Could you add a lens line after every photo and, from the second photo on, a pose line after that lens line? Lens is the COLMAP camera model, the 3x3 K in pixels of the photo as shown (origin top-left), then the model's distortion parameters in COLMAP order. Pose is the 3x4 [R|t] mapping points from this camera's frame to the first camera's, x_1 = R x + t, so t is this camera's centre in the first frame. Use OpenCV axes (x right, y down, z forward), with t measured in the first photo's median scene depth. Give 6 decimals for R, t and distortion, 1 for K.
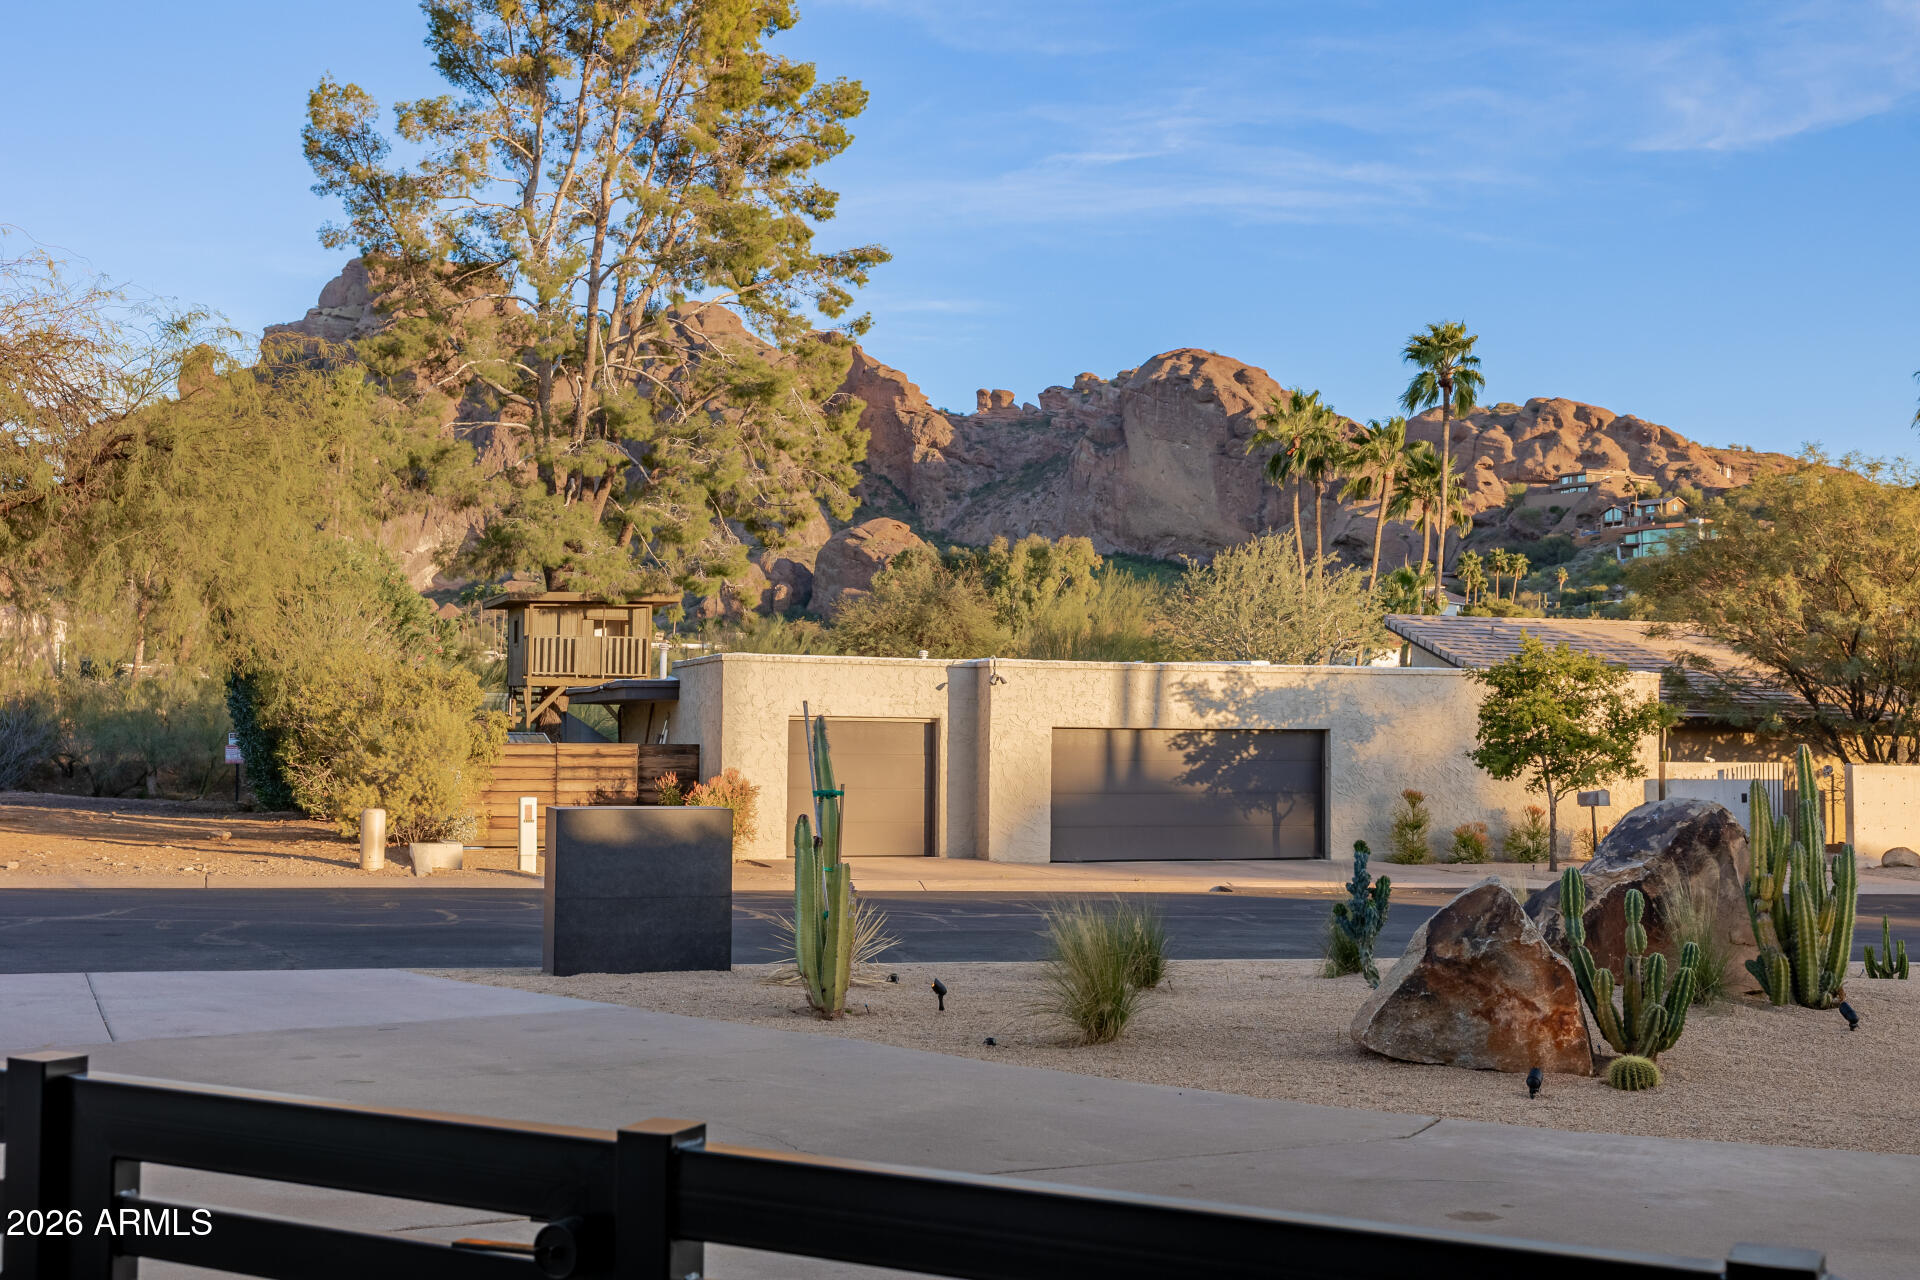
lens RADIAL K [[2080.7, 0, 960.0], [0, 2080.7, 640.0], [0, 0, 1]] dist [0.012673, 0.014446]
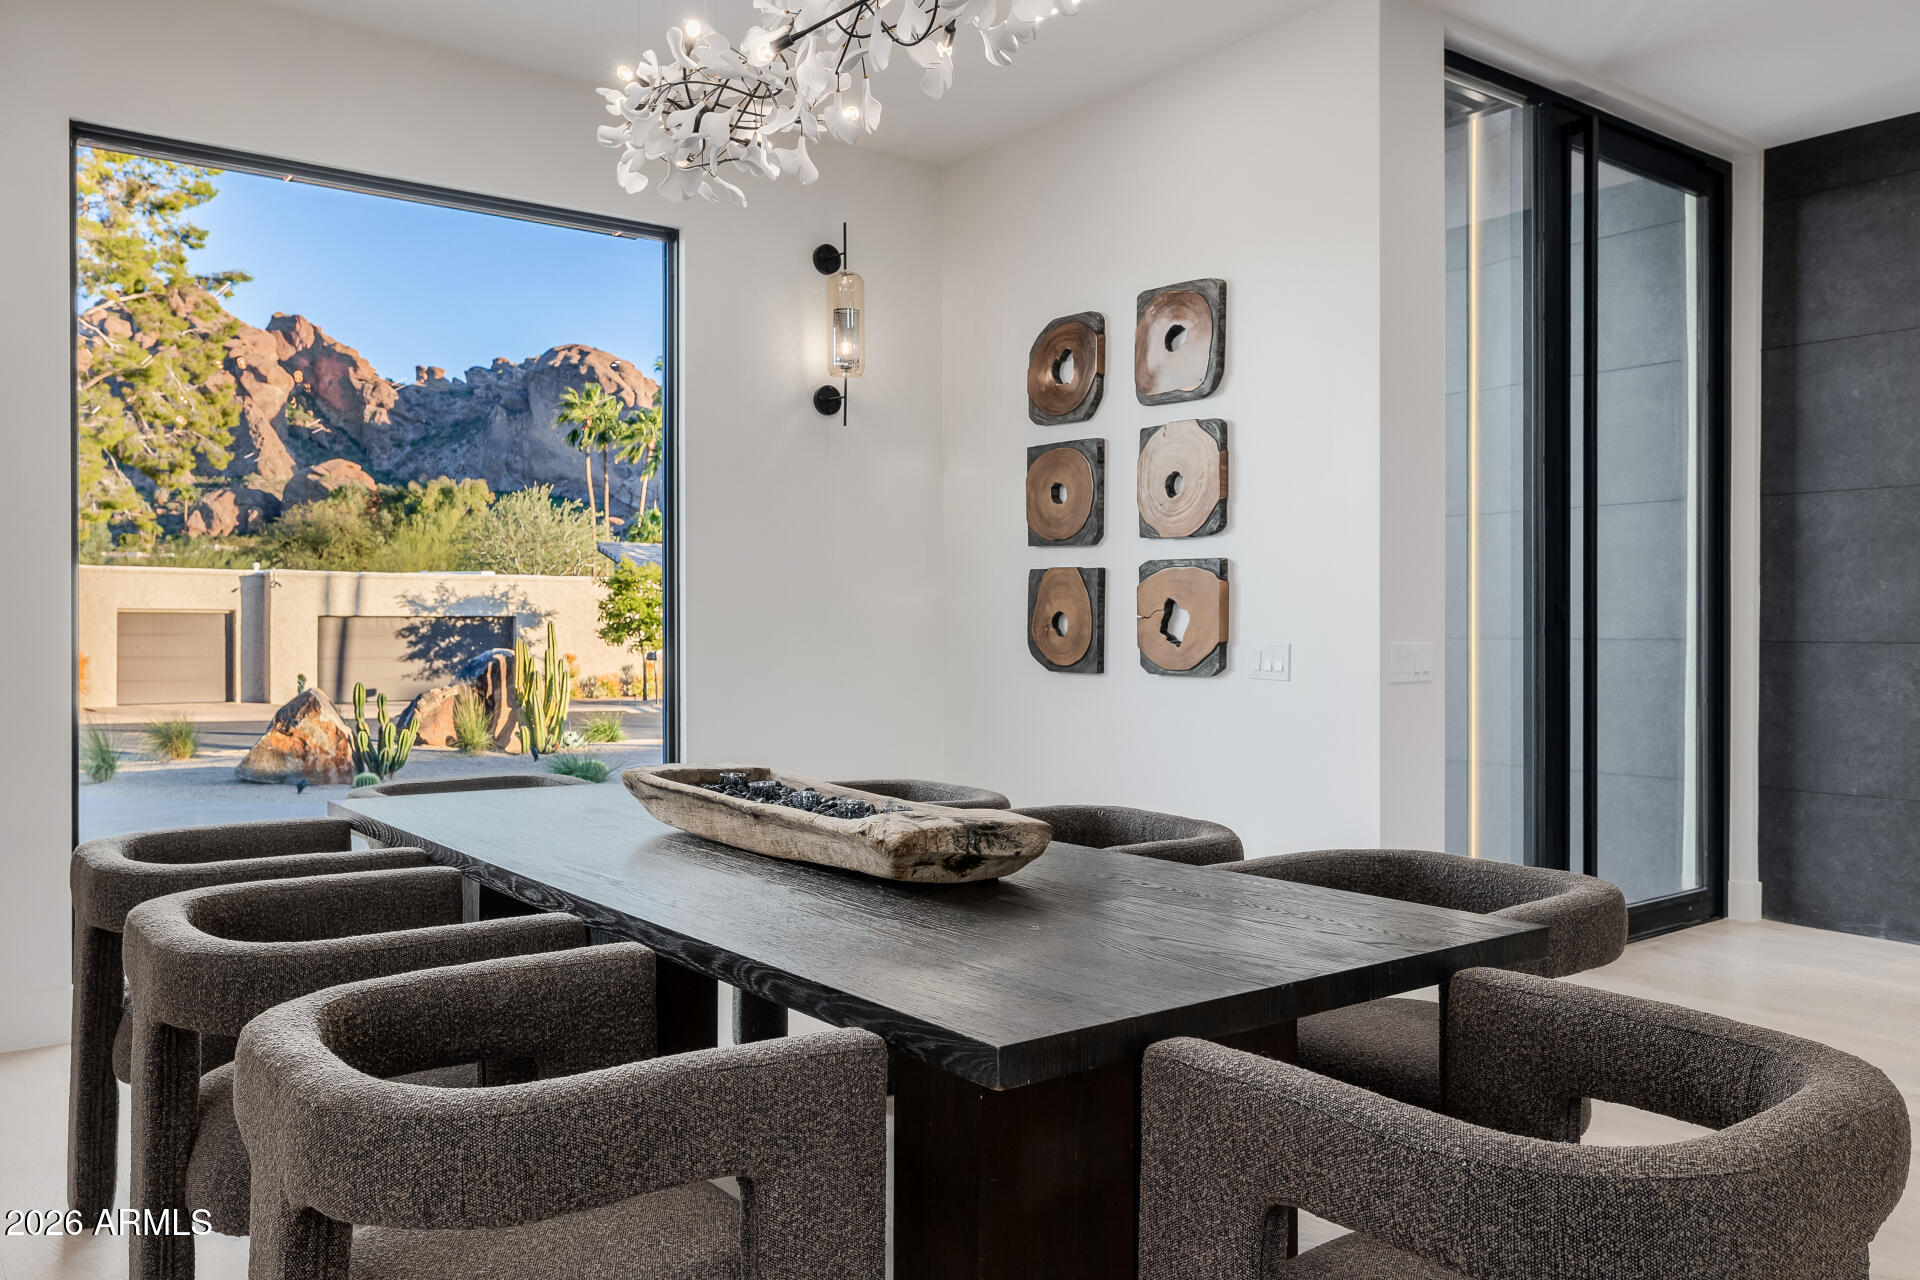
lens RADIAL K [[1444.6, 0, 957.8], [0, 1444.6, 644.8], [0, 0, 1]] dist [0.005556, 0.000504]
pose [[0.935603, -0.014679, 0.352748, 0.058994], [-0.007413, 0.998098, 0.061196, -0.002778], [-0.352976, -0.059870, 0.933715, -0.081406]]
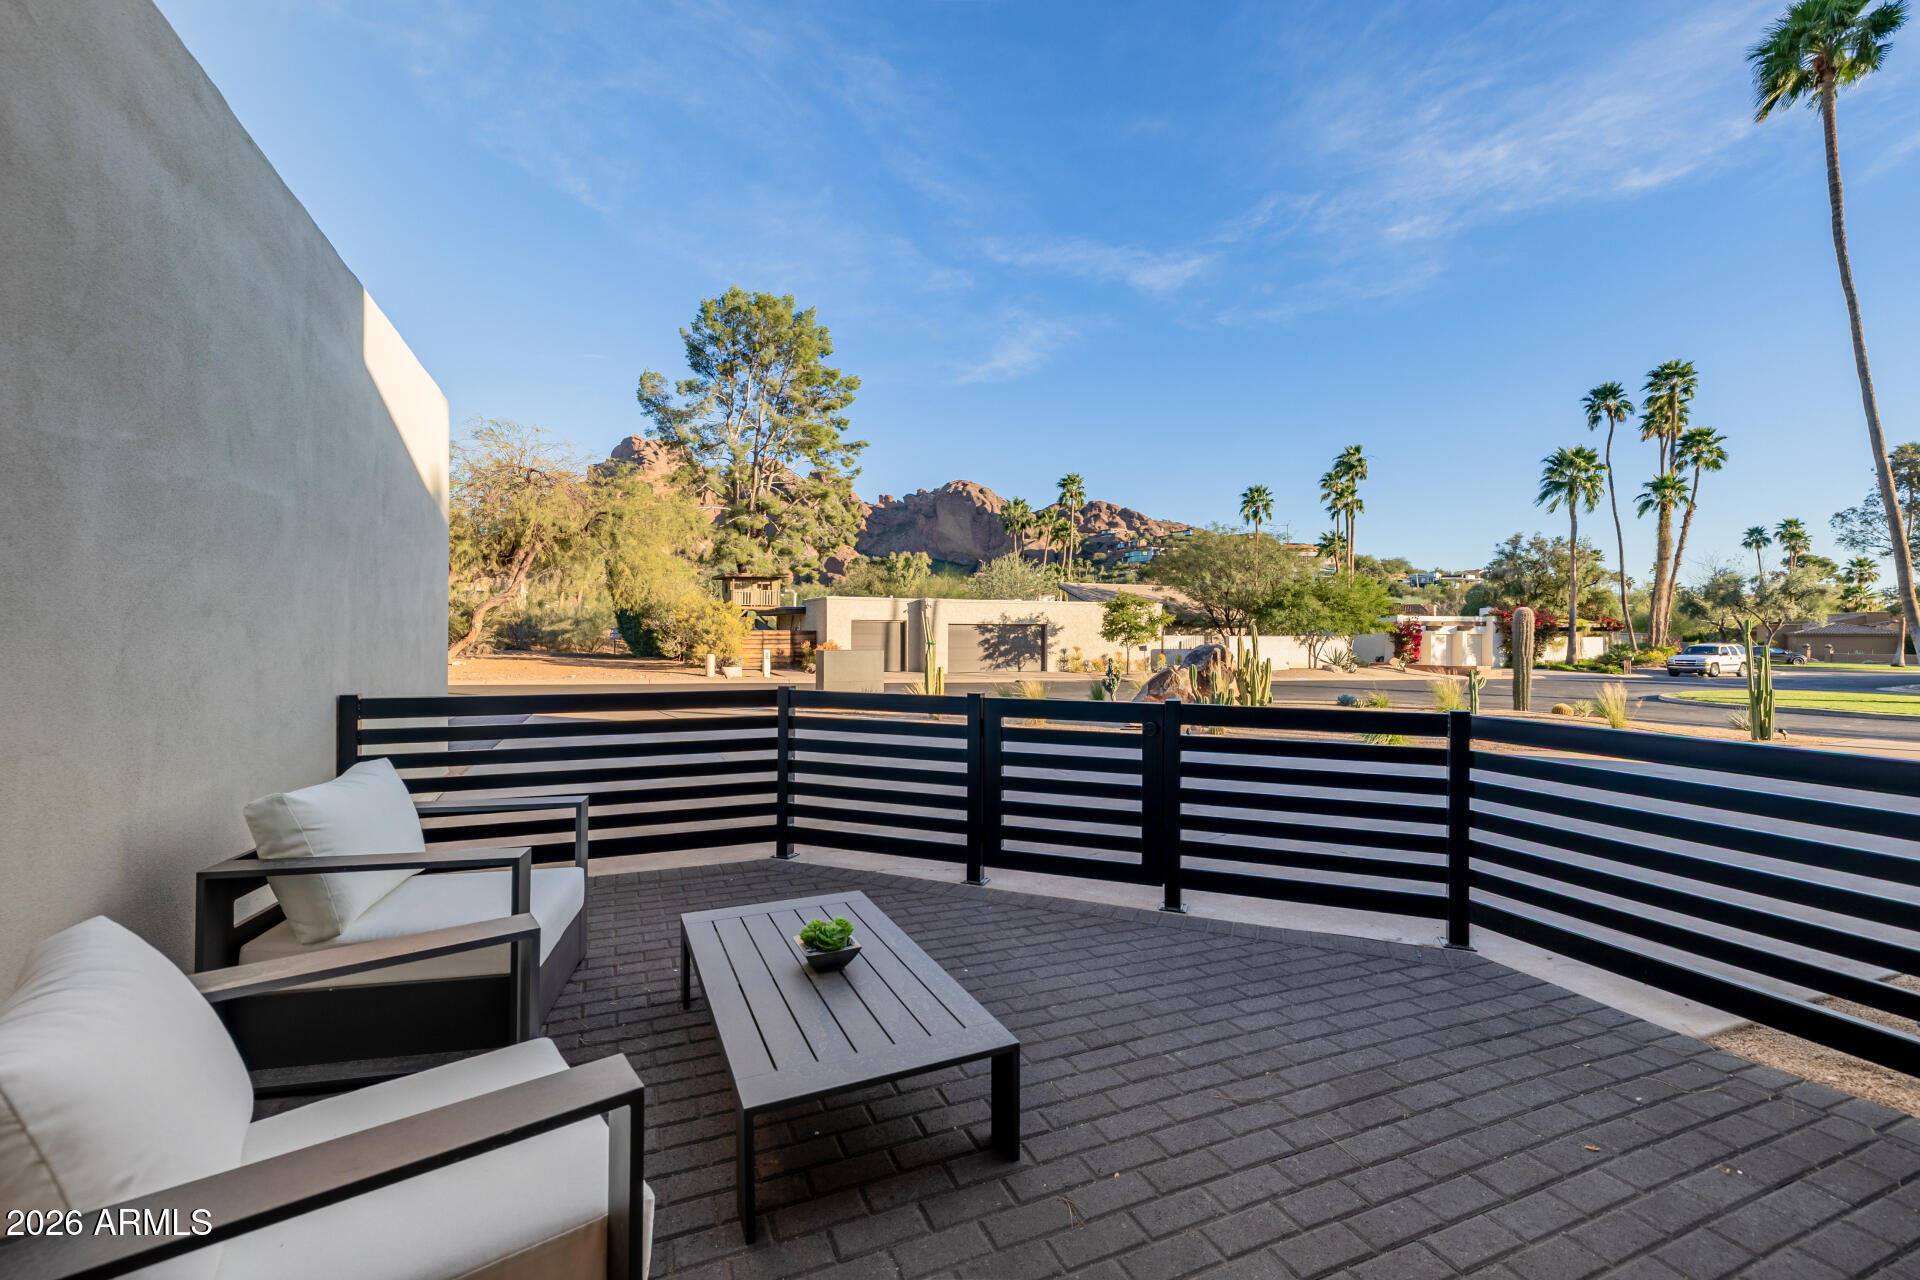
lens RADIAL K [[803.2, 0, 958.9], [0, 803.2, 632.6], [0, 0, 1]] dist [0.001243, 0.000312]
pose [[0.994085, -0.004853, 0.108500, -0.030632], [-0.000556, 0.998760, 0.049771, 0.000707], [-0.108607, -0.049537, 0.992850, -0.023955]]
